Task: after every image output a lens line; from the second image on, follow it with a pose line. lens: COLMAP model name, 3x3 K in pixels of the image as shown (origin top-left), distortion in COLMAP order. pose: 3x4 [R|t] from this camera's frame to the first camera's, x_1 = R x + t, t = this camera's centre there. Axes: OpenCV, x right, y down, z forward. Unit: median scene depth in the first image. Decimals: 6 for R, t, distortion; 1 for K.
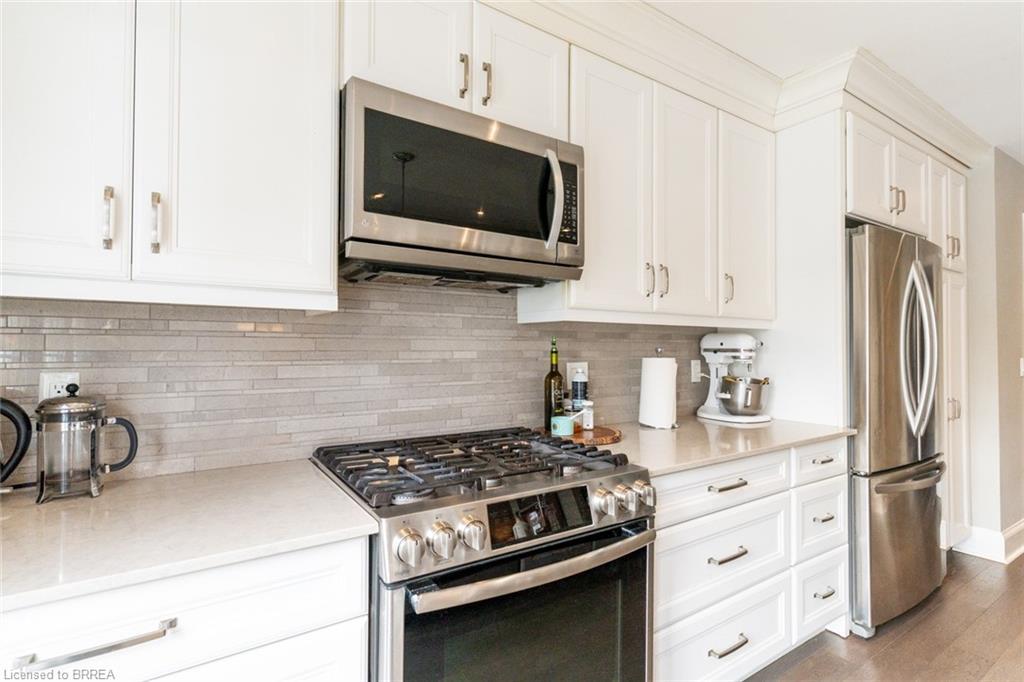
lens RADIAL K [[494.7, 0, 501.9], [0, 494.7, 342.4], [0, 0, 1]] dist [0.005506, 0.001389]
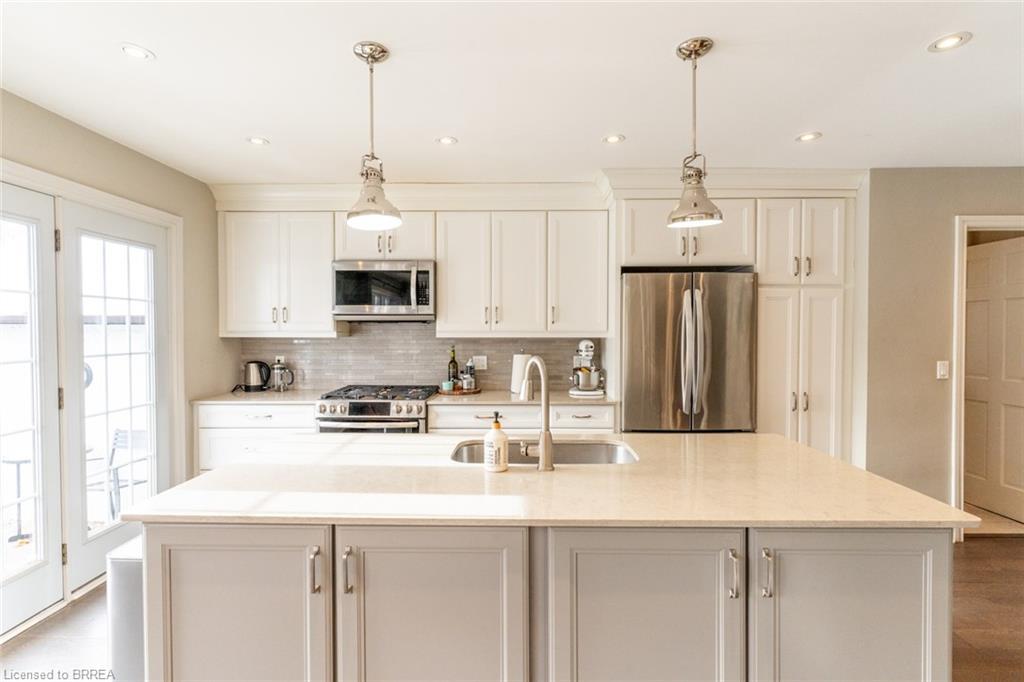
lens RADIAL K [[494.7, 0, 510.0], [0, 494.7, 338.3], [0, 0, 1]] dist [0.005506, 0.001389]
pose [[0.820257, 0.004043, -0.571981, 2.033622], [0.009358, 0.999746, 0.020486, -0.100442], [0.571918, -0.022157, 0.820011, -0.765145]]
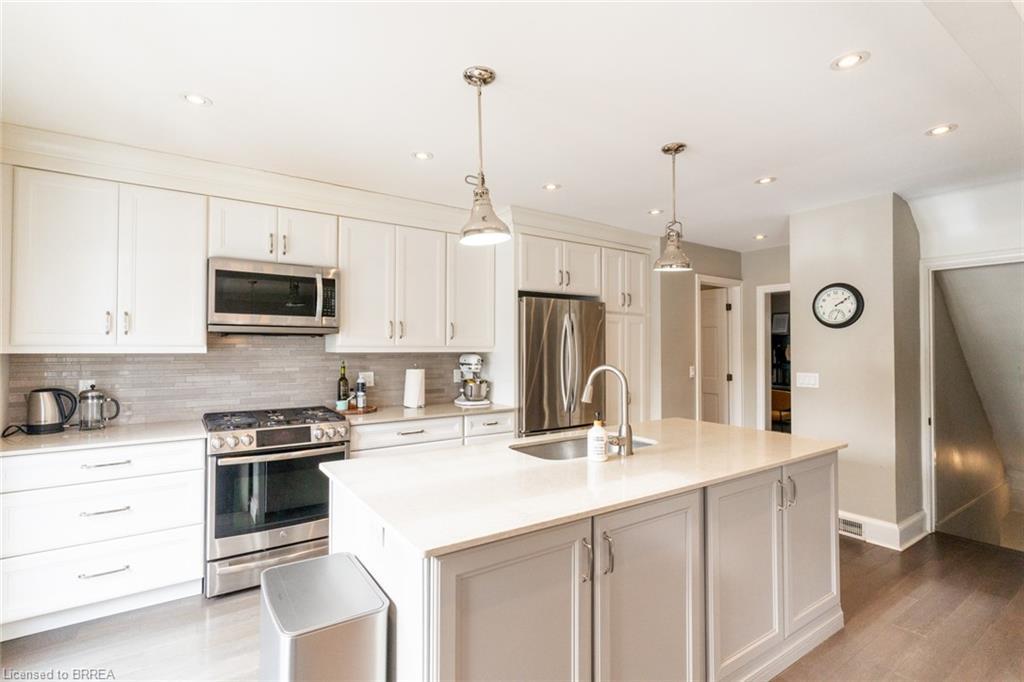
lens RADIAL K [[494.7, 0, 509.7], [0, 494.7, 341.4], [0, 0, 1]] dist [0.005506, 0.001389]
pose [[0.999869, -0.002662, 0.015953, 0.987097], [0.002718, 0.999990, -0.003485, -0.098728], [-0.015943, 0.003528, 0.999867, -1.269370]]
